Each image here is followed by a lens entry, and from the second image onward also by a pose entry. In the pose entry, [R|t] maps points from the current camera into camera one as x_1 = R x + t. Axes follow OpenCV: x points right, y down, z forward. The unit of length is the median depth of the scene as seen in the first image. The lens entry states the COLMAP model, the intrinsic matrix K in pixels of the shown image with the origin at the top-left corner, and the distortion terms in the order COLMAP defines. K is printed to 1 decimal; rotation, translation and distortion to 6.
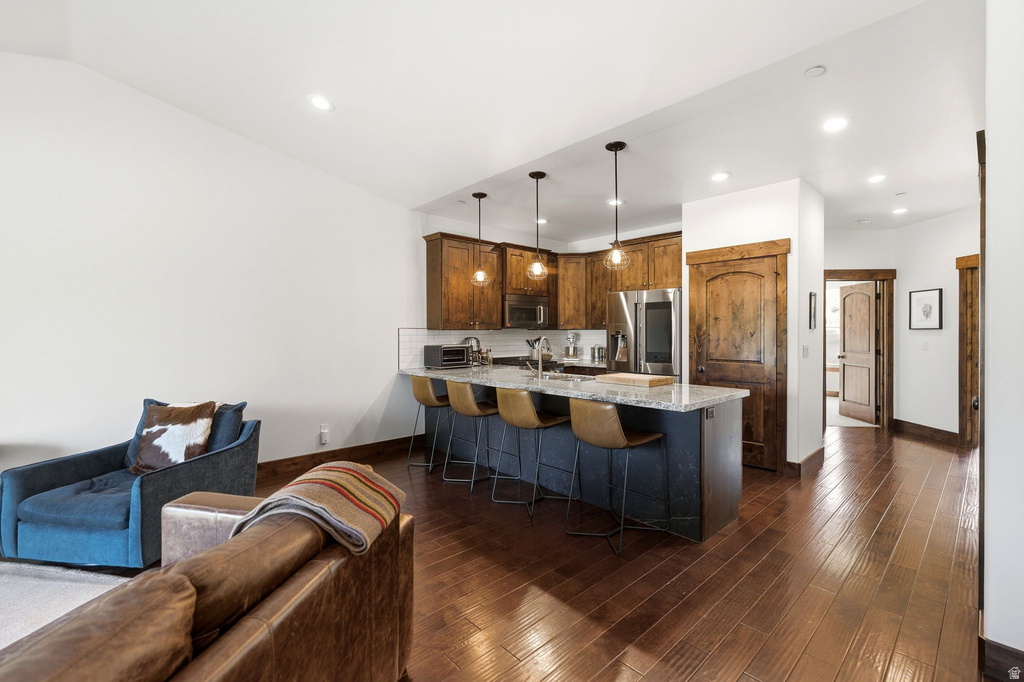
lens RADIAL K [[435.6, 0, 514.5], [0, 435.6, 335.6], [0, 0, 1]] dist [-0.001911, -0.000468]
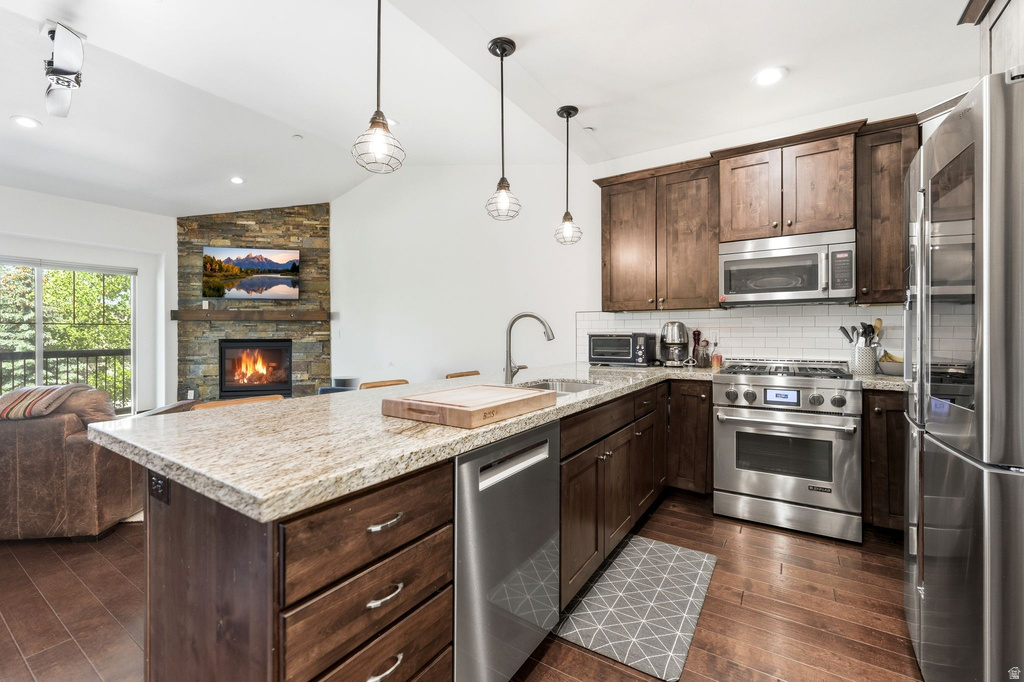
lens RADIAL K [[435.6, 0, 514.5], [0, 435.6, 335.6], [0, 0, 1]] dist [-0.001911, -0.000468]
pose [[0.251254, 0.002653, -0.967918, 0.485727], [-0.011980, 0.999928, -0.000369, 0.028052], [0.967847, 0.011688, 0.251267, 0.647137]]
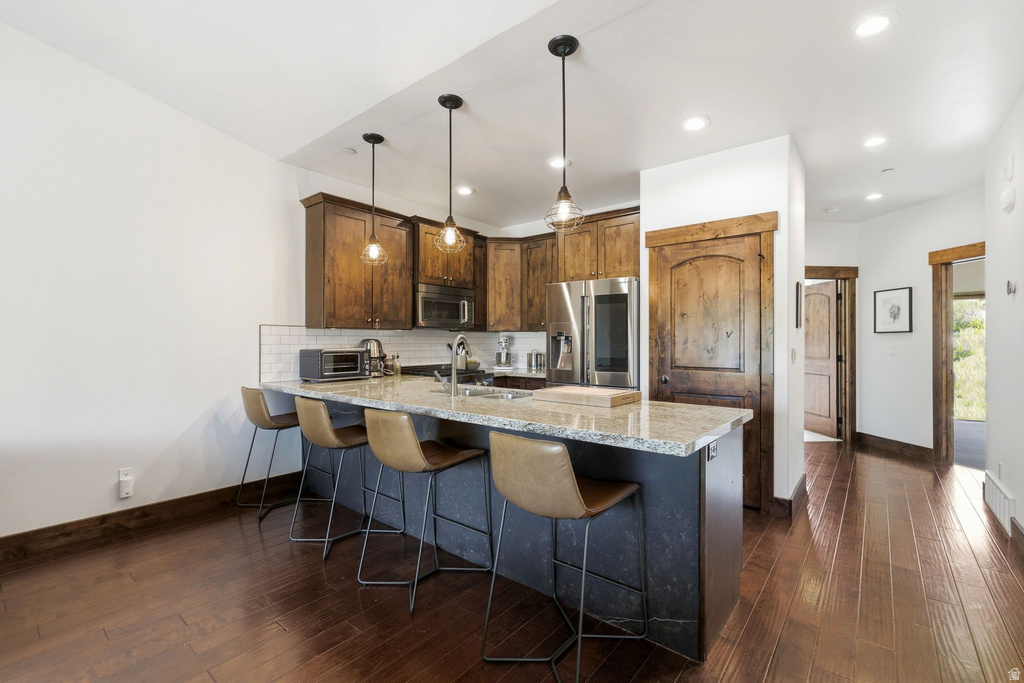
lens RADIAL K [[435.6, 0, 514.5], [0, 435.6, 336.1], [0, 0, 1]] dist [-0.001911, -0.000468]
pose [[0.989882, 0.005692, 0.141779, 0.042444], [-0.002721, 0.999773, -0.021138, 0.014561], [-0.141867, 0.020539, 0.989673, 0.228850]]
